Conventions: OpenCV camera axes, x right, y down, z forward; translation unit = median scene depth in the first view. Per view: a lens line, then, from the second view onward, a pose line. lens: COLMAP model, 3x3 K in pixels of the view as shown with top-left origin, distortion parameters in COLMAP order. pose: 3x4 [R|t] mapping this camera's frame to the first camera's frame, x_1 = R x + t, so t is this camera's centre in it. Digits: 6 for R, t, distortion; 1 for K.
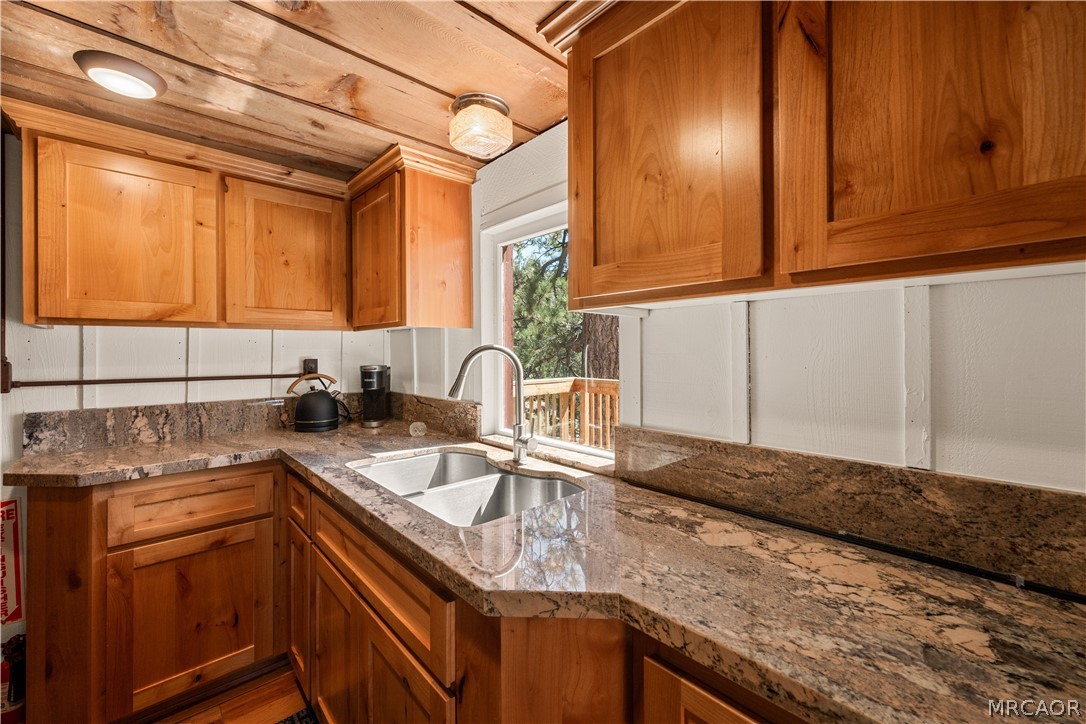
lens RADIAL K [[442.8, 0, 562.7], [0, 442.8, 349.7], [0, 0, 1]] dist [-0.002128, 0.000231]
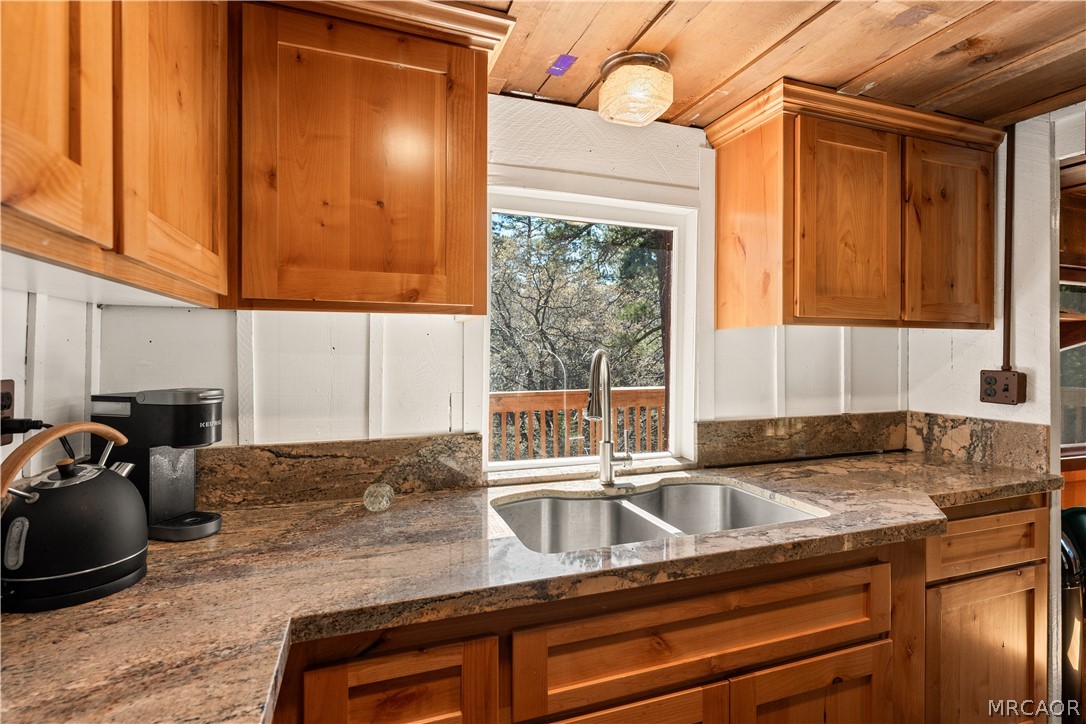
lens RADIAL K [[521.1, 0, 544.6], [0, 521.1, 352.1], [0, 0, 1]] dist [0.008660, -0.001412]
pose [[0.396070, 0.003938, 0.918212, -1.024197], [-0.008000, 0.999968, -0.000838, -0.003689], [-0.918186, -0.007014, 0.396088, 0.674144]]
